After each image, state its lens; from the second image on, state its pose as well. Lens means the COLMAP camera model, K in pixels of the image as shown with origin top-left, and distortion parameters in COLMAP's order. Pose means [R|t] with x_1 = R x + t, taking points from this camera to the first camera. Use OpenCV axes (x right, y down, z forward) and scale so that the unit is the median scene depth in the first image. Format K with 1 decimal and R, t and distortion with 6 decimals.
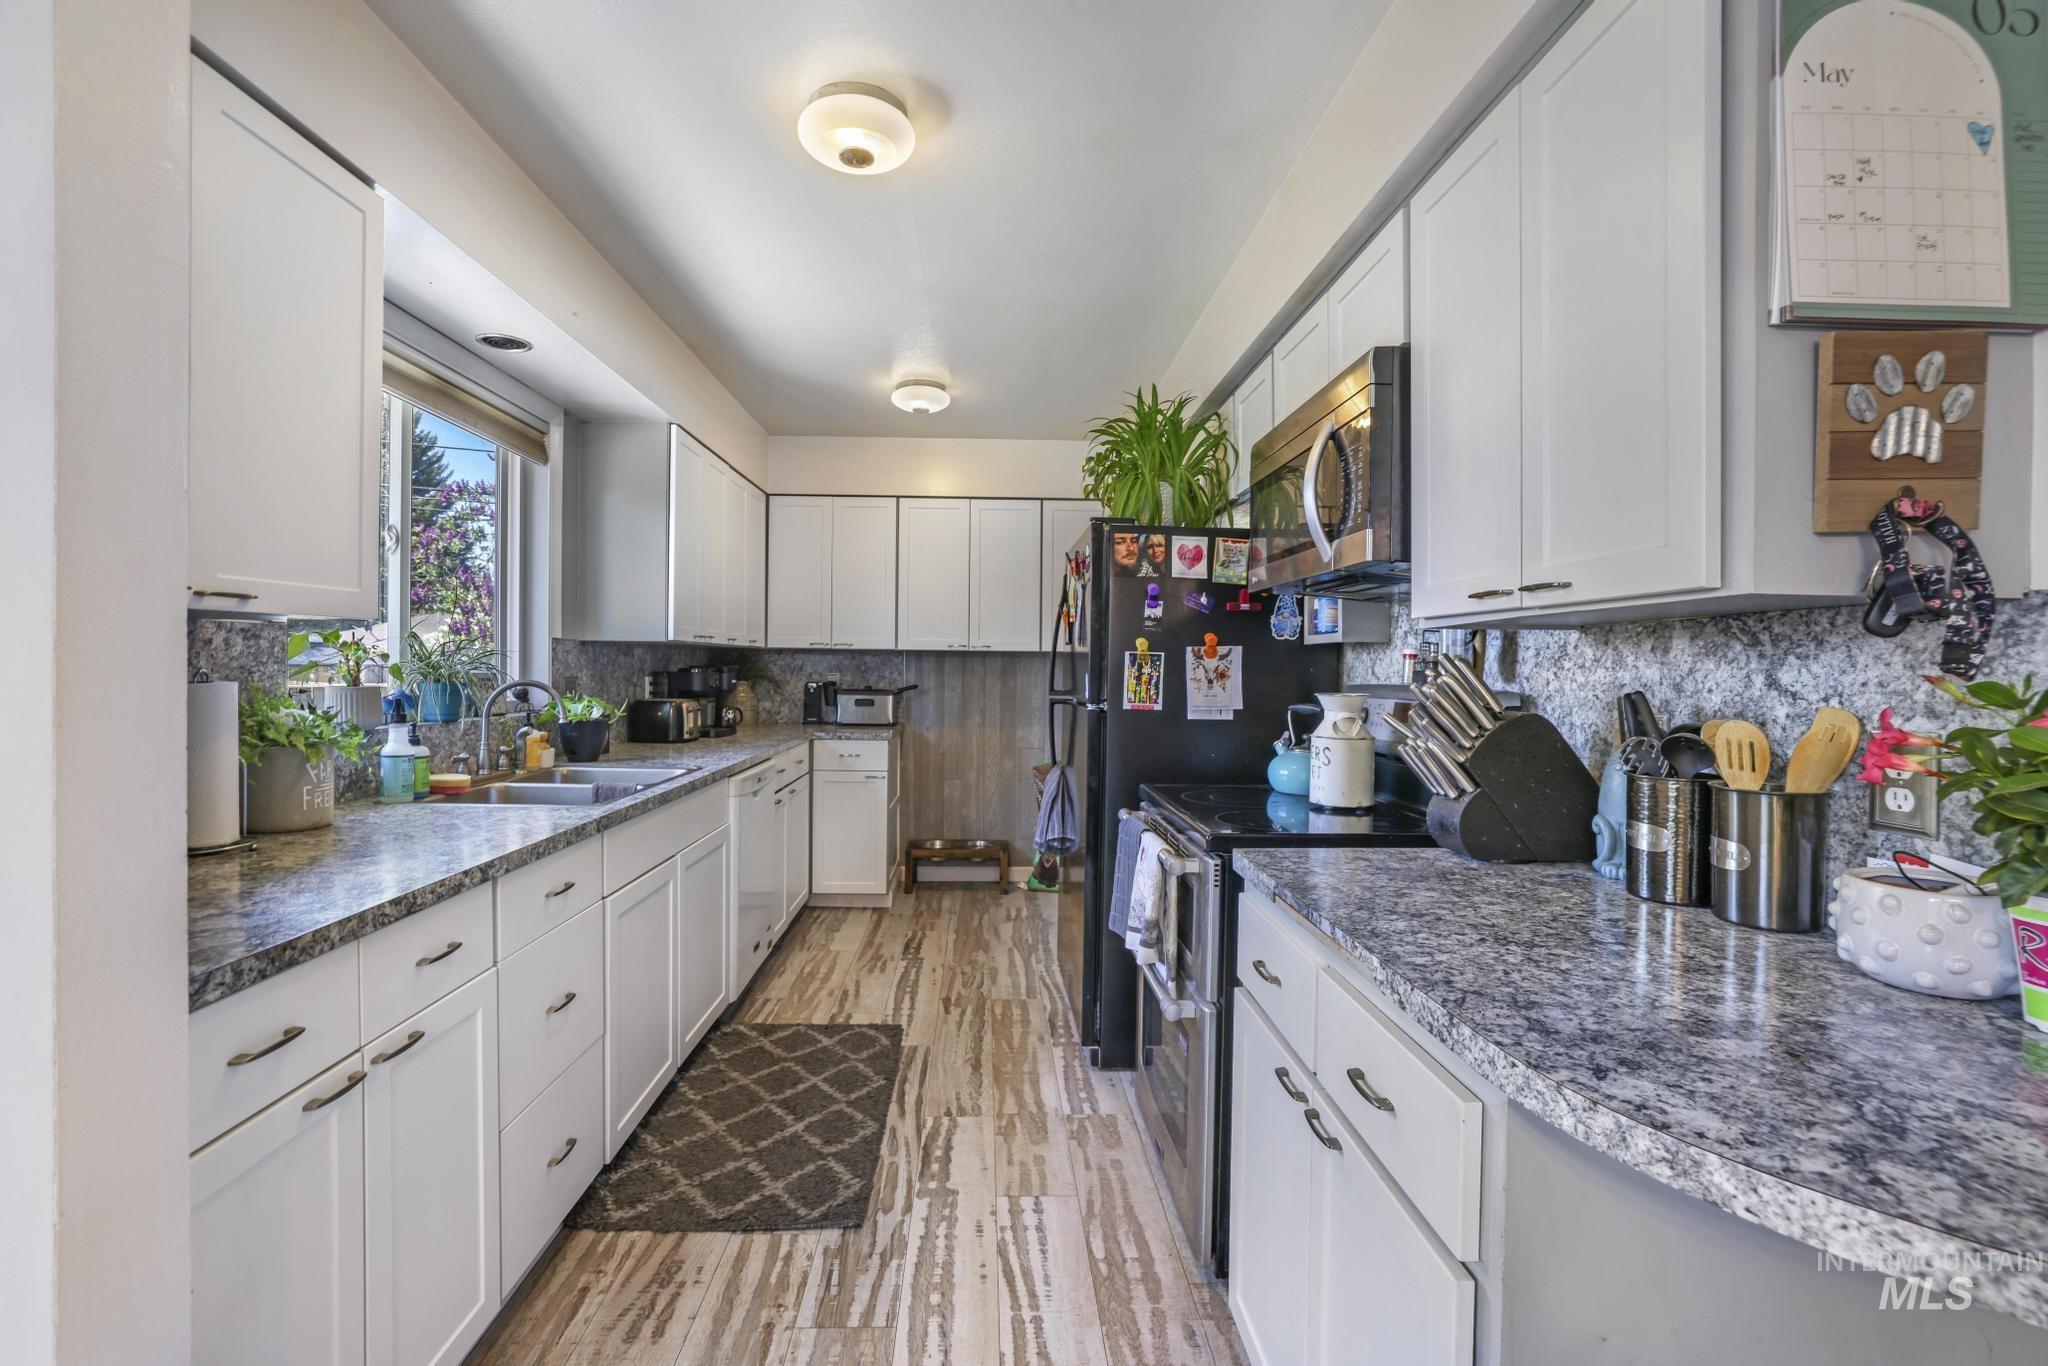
lens RADIAL K [[898.7, 0, 1001.6], [0, 898.7, 665.3], [0, 0, 1]] dist [-0.042823, 0.013113]
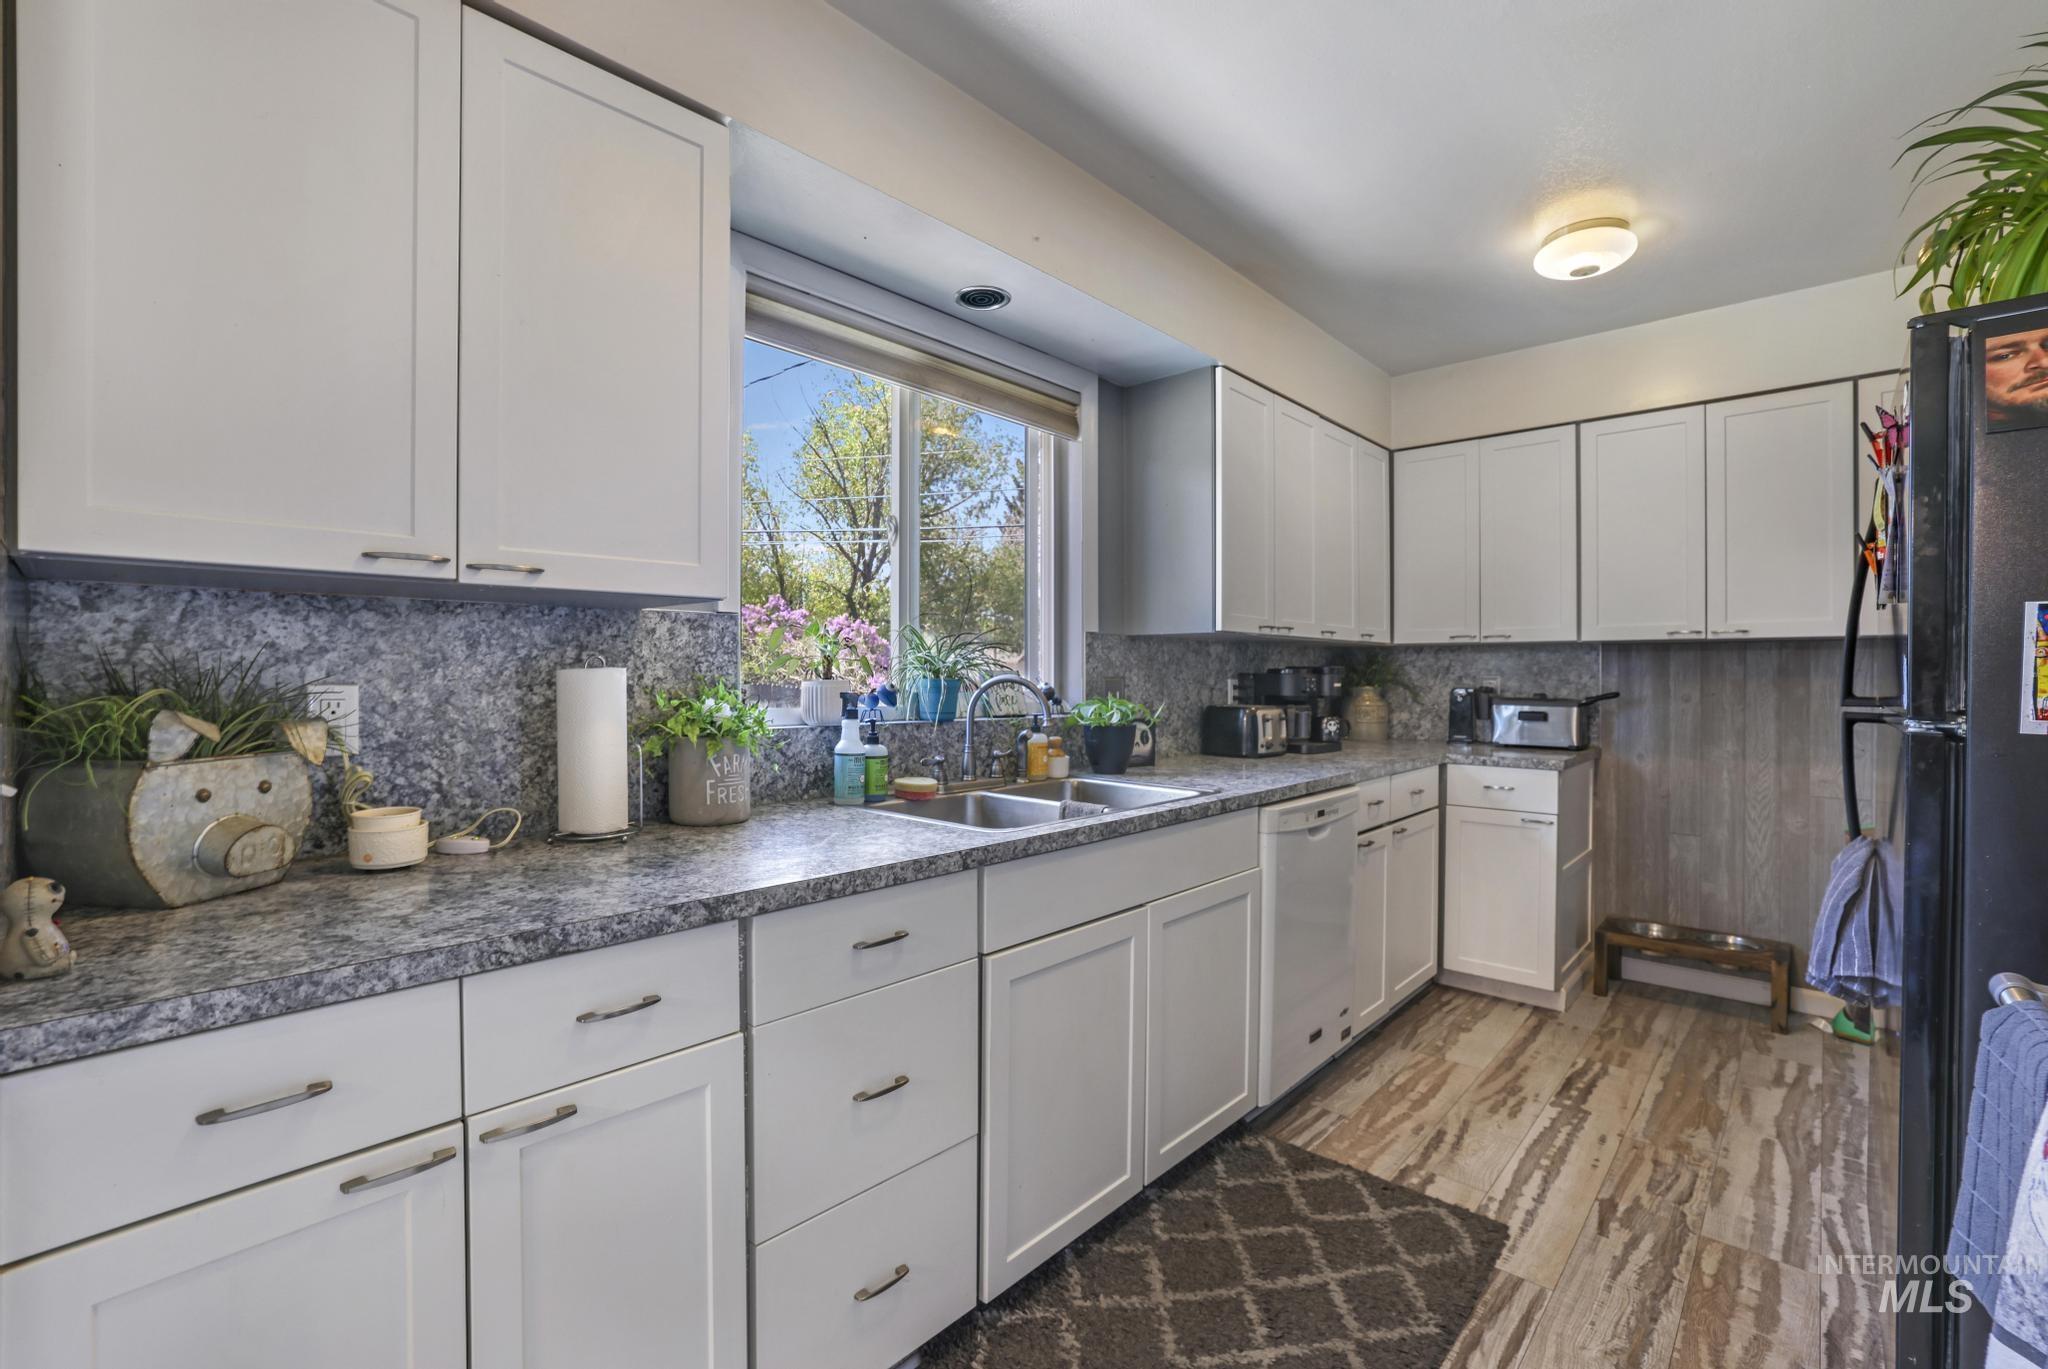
lens RADIAL K [[898.7, 0, 1003.7], [0, 898.7, 672.5], [0, 0, 1]] dist [-0.042823, 0.013113]
pose [[0.714810, -0.009053, -0.699260, 0.077847], [0.003659, 0.999951, -0.009206, 0.020993], [0.699309, 0.004022, 0.714808, 0.354440]]
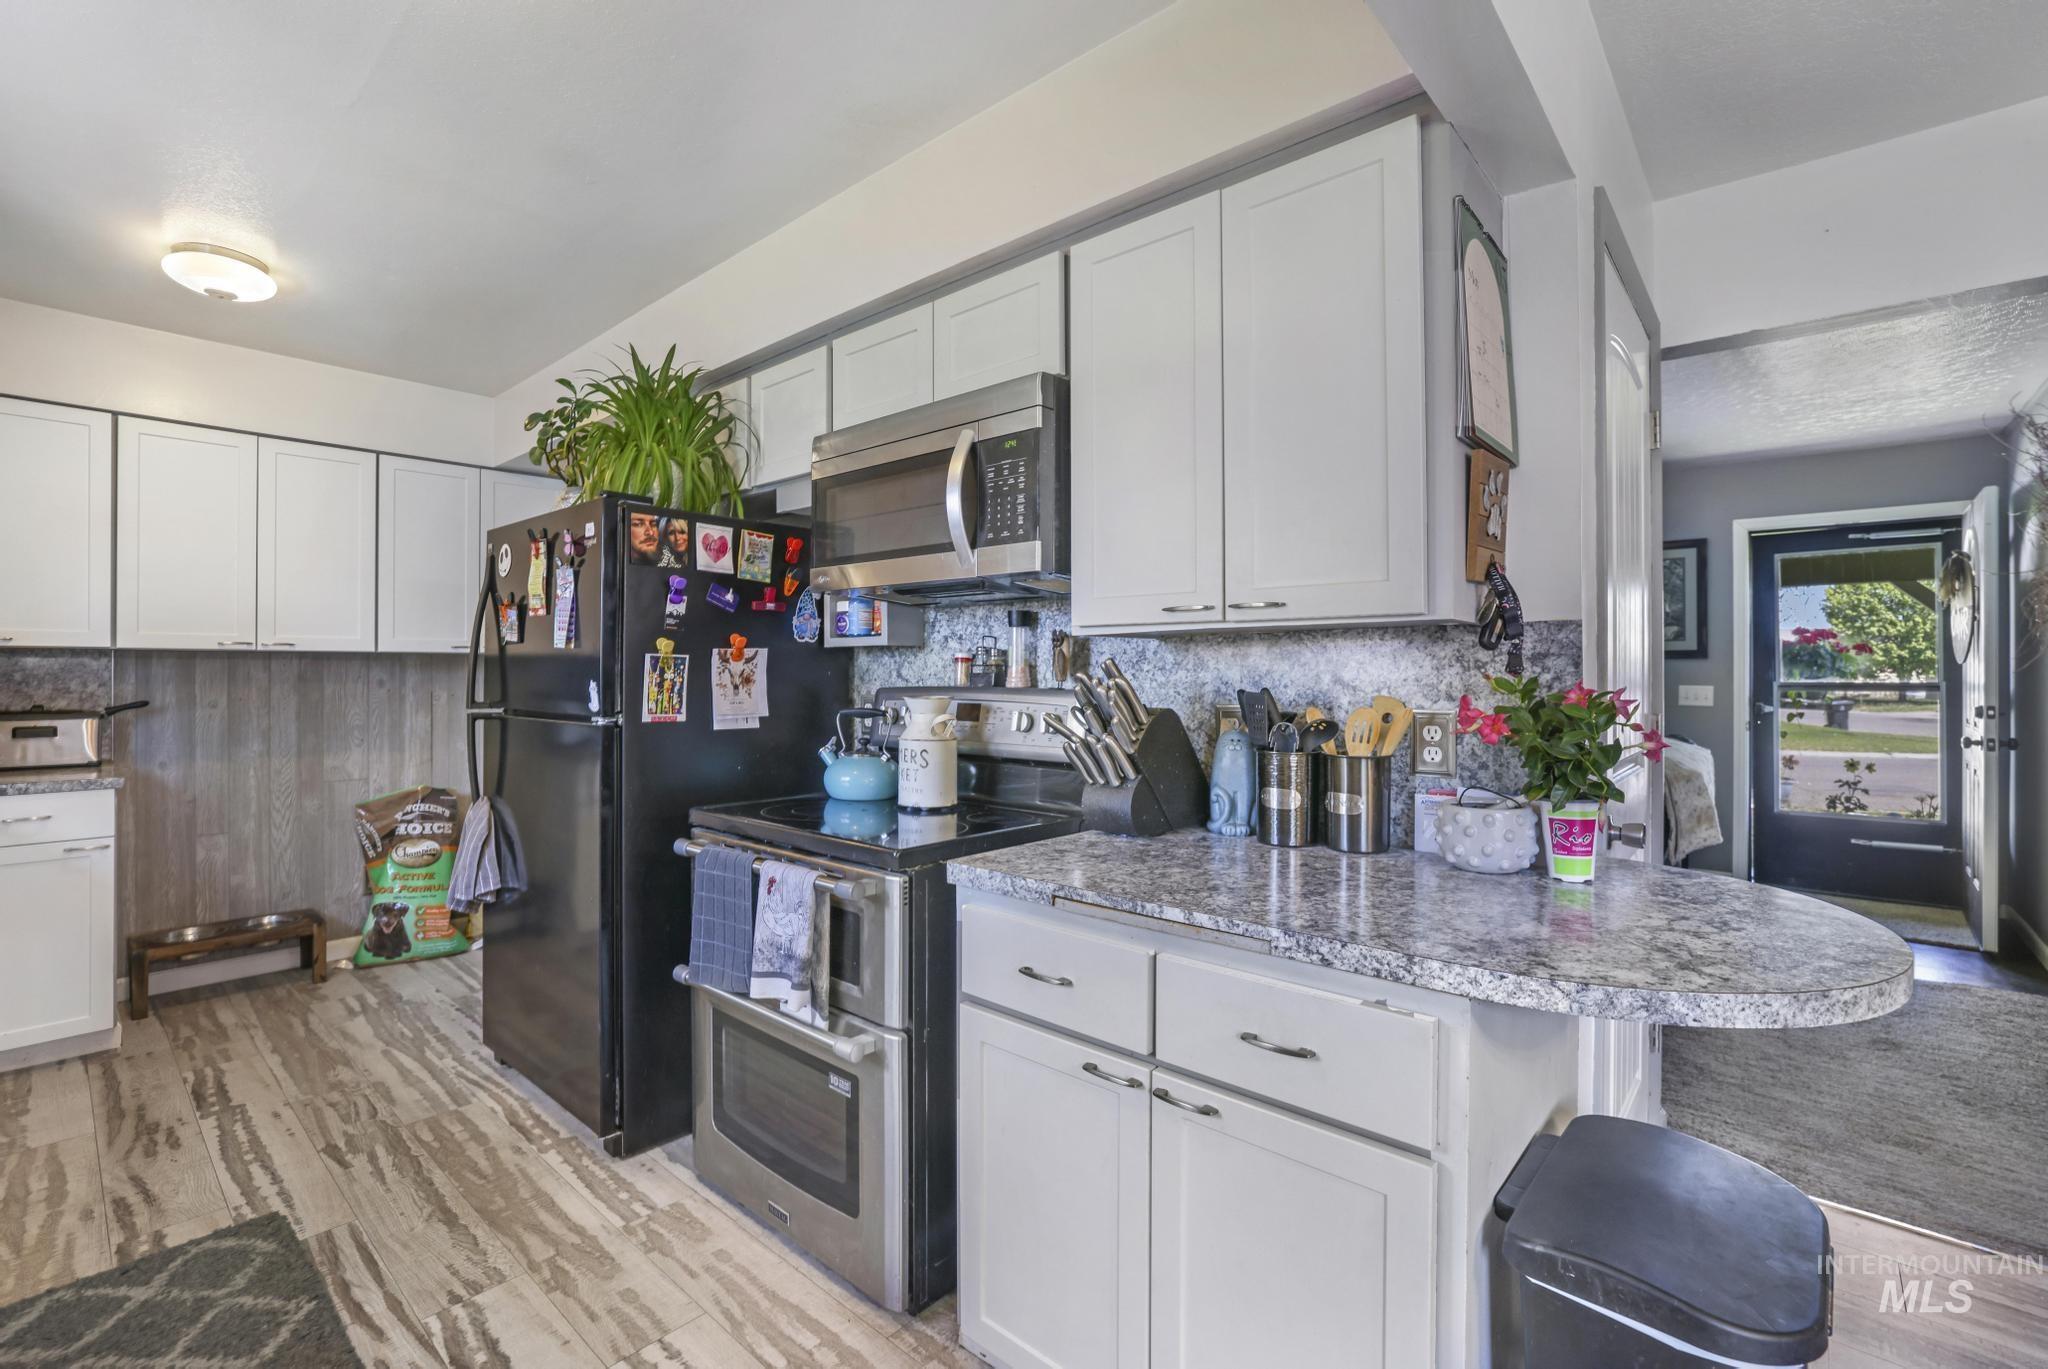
lens RADIAL K [[898.7, 0, 1005.5], [0, 898.7, 664.5], [0, 0, 1]] dist [-0.042823, 0.013113]
pose [[0.683873, -0.004997, 0.729584, -0.242920], [0.005744, 0.999982, 0.001465, -0.004496], [-0.729579, 0.003189, 0.683889, 0.177950]]
